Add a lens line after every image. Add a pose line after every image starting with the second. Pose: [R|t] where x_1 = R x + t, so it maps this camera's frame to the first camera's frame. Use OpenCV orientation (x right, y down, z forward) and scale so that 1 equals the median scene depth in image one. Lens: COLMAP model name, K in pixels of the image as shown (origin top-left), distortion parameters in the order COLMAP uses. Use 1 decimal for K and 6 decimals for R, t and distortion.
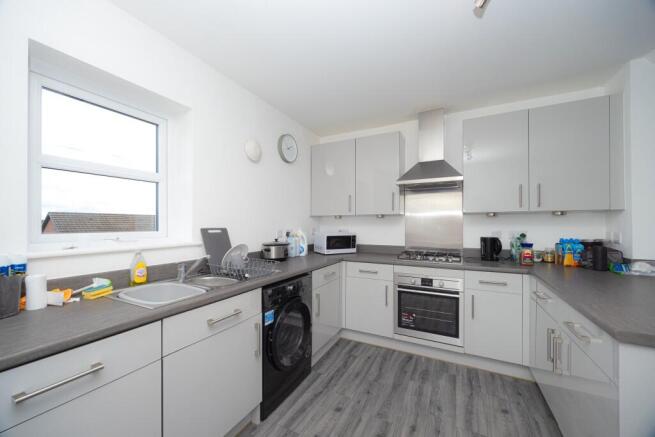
lens RADIAL K [[248.7, 0, 327.6], [0, 248.7, 221.1], [0, 0, 1]] dist [0.000638, 0.000113]
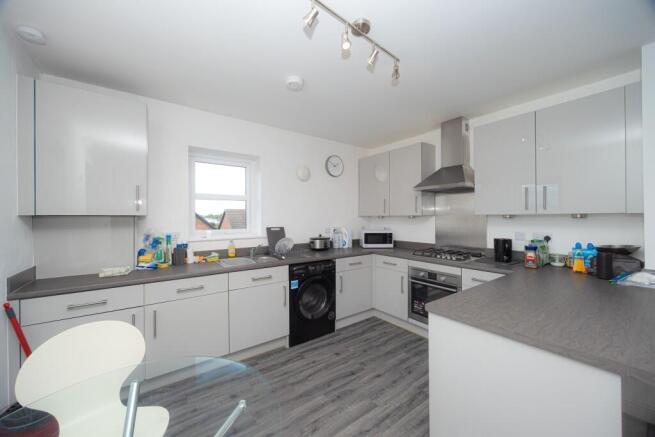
lens RADIAL K [[244.4, 0, 323.8], [0, 244.4, 214.7], [0, 0, 1]] dist [-0.000022, 0.000023]
pose [[0.896518, -0.008337, -0.442928, 0.481584], [0.008996, 0.999959, -0.000613, -0.044255], [0.442915, -0.003435, 0.896557, -0.245966]]
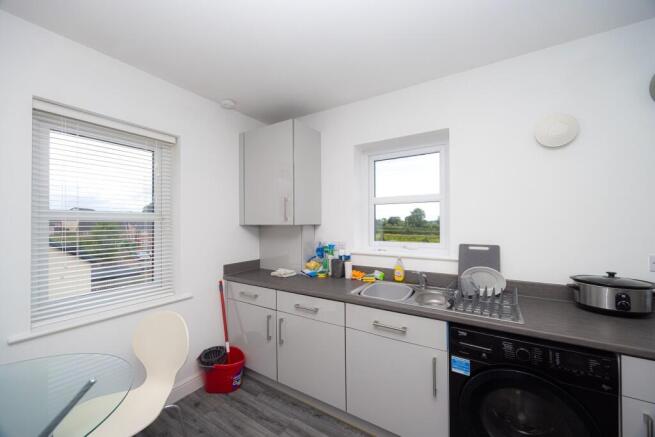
lens RADIAL K [[248.7, 0, 327.6], [0, 248.7, 221.1], [0, 0, 1]] dist [0.000638, 0.000113]
pose [[-0.075687, -0.005452, -0.997117, 0.445326], [0.015874, 0.999852, -0.006672, -0.054539], [0.997005, -0.016333, -0.075589, 0.492268]]
